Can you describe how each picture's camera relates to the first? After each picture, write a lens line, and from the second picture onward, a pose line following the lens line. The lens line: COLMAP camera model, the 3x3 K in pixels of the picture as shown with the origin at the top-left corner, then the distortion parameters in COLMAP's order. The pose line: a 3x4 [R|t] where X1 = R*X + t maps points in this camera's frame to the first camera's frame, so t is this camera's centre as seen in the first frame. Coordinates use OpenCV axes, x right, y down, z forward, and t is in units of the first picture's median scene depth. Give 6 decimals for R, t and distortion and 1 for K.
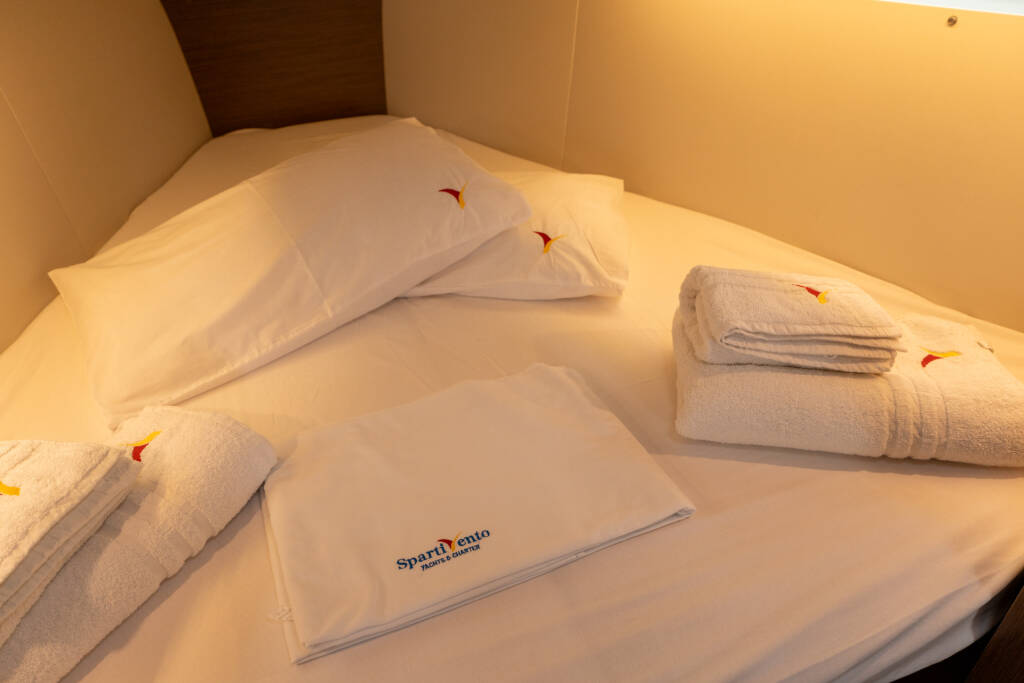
lens RADIAL K [[726.5, 0, 512.0], [0, 726.5, 341.5], [0, 0, 1]] dist [0.004171, 0.000313]
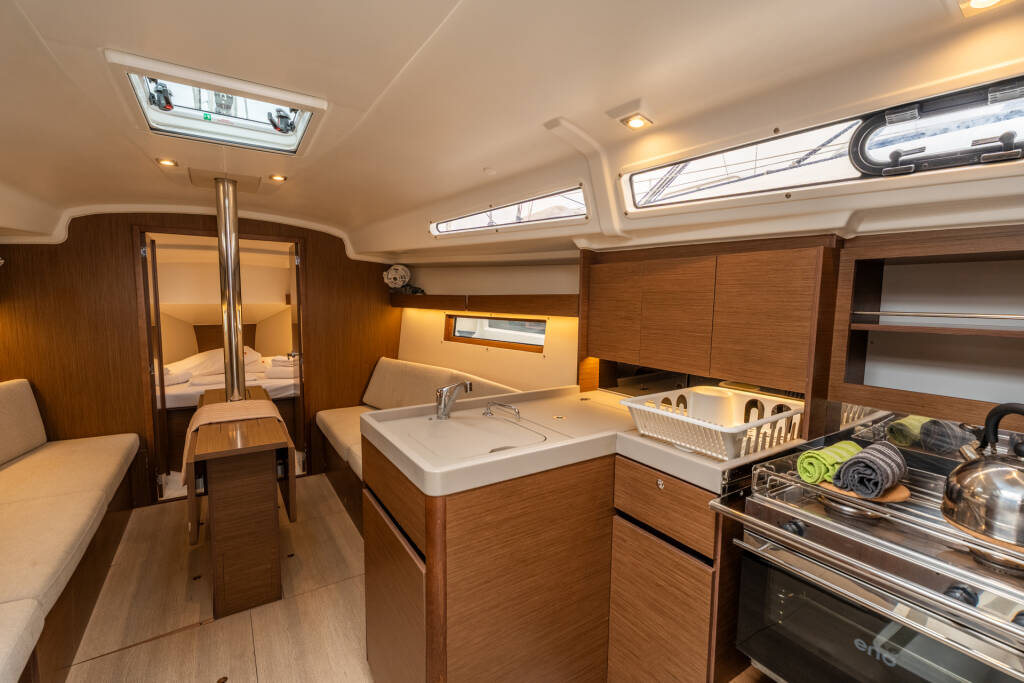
lens RADIAL K [[454.6, 0, 508.5], [0, 454.6, 343.5], [0, 0, 1]] dist [0.002909, 0.000186]
pose [[0.983139, 0.019689, 0.181797, 1.676228], [0.070428, 0.876721, -0.475816, 2.016180], [-0.168753, 0.480597, 0.860552, -3.081303]]
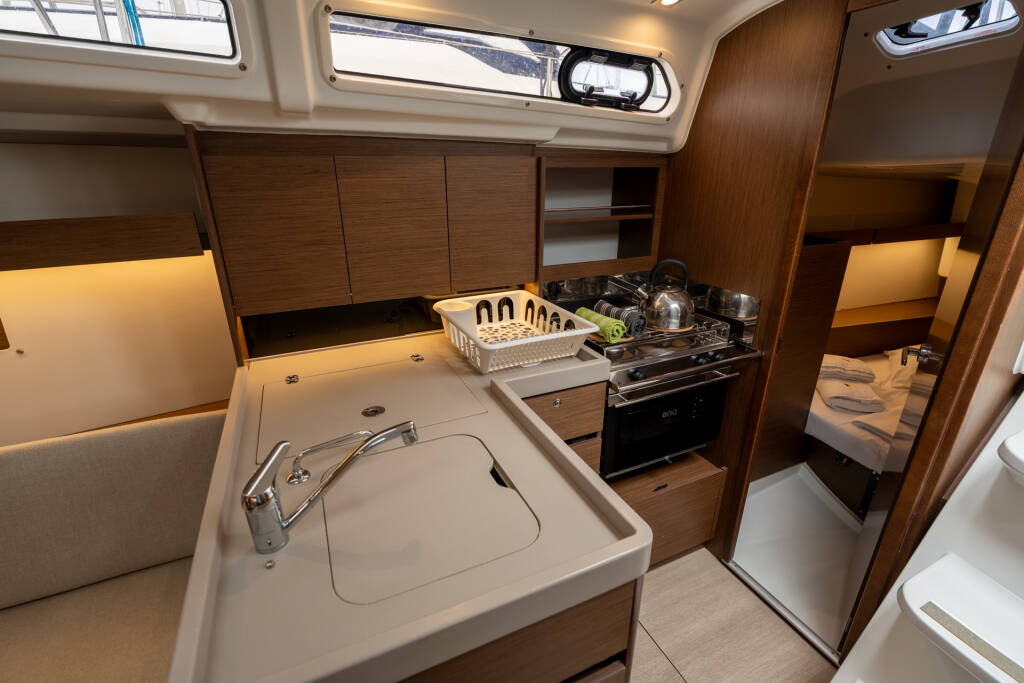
lens RADIAL K [[465.9, 0, 512.7], [0, 465.9, 345.3], [0, 0, 1]] dist [-0.023151, -0.000201]
pose [[-0.043121, -0.332548, 0.942100, 1.134352], [0.570009, 0.766250, 0.296566, 1.197632], [-0.820506, 0.549793, 0.156514, -2.077371]]
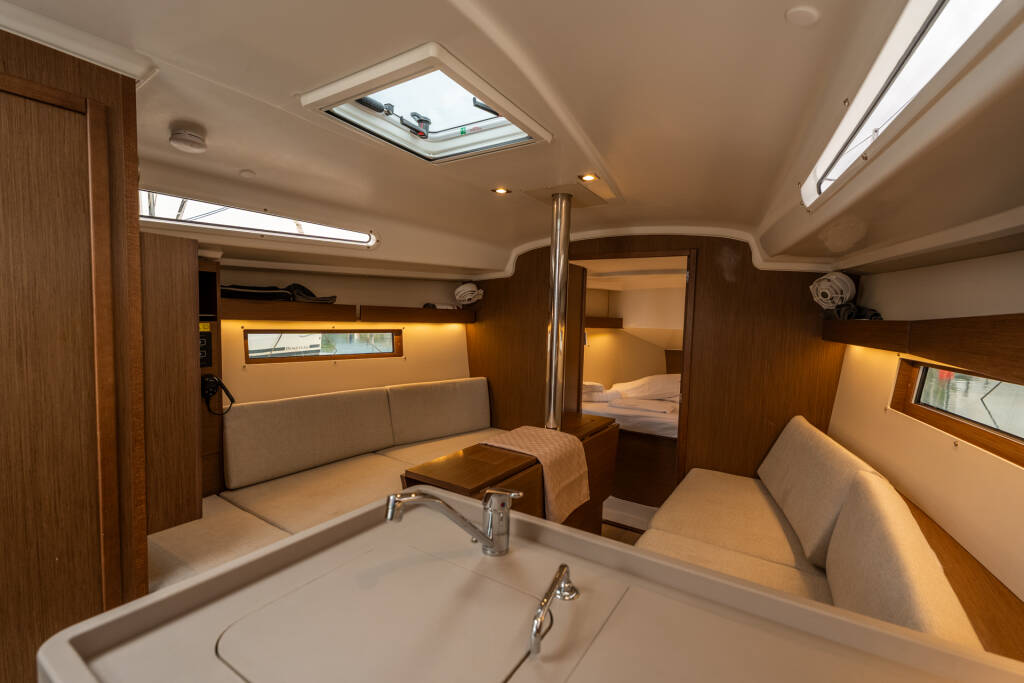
lens RADIAL K [[454.6, 0, 508.5], [0, 454.6, 343.5], [0, 0, 1]] dist [0.002909, 0.000186]
pose [[0.567449, 0.094731, -0.817941, 2.433809], [-0.503671, 0.825777, -0.253785, 1.323123], [0.651396, 0.555984, 0.516300, -2.093142]]
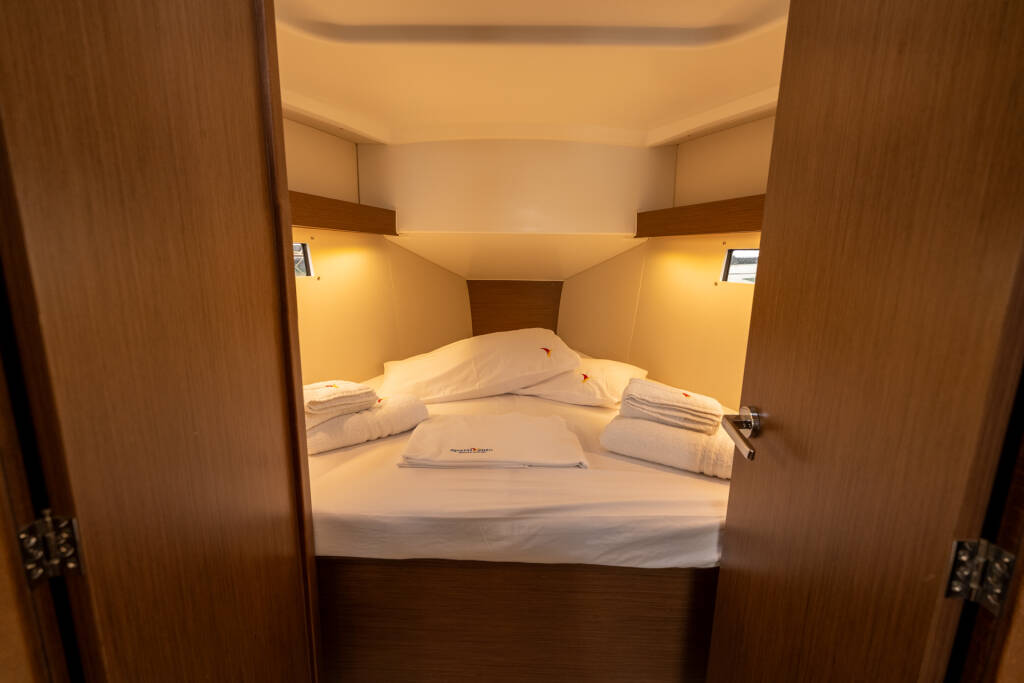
lens RADIAL K [[454.6, 0, 508.5], [0, 454.6, 343.5], [0, 0, 1]] dist [0.002909, 0.000186]
pose [[0.919059, 0.120491, -0.375250, 0.445326], [-0.261033, 0.899446, -0.350511, 0.394626], [0.295284, 0.420093, 0.858096, -0.295906]]
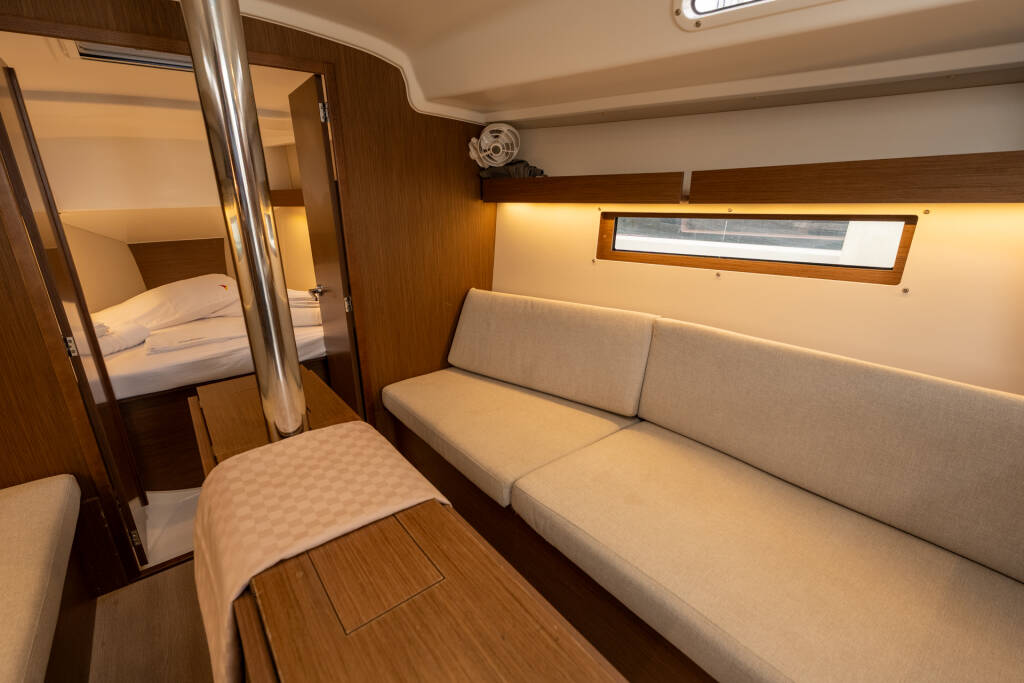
lens RADIAL K [[454.6, 0, 508.5], [0, 454.6, 343.5], [0, 0, 1]] dist [0.002909, 0.000186]
pose [[0.962447, -0.076544, 0.260454, 0.876286], [0.147871, 0.952418, -0.266521, 1.138684], [-0.227660, 0.295026, 0.927971, -1.681154]]
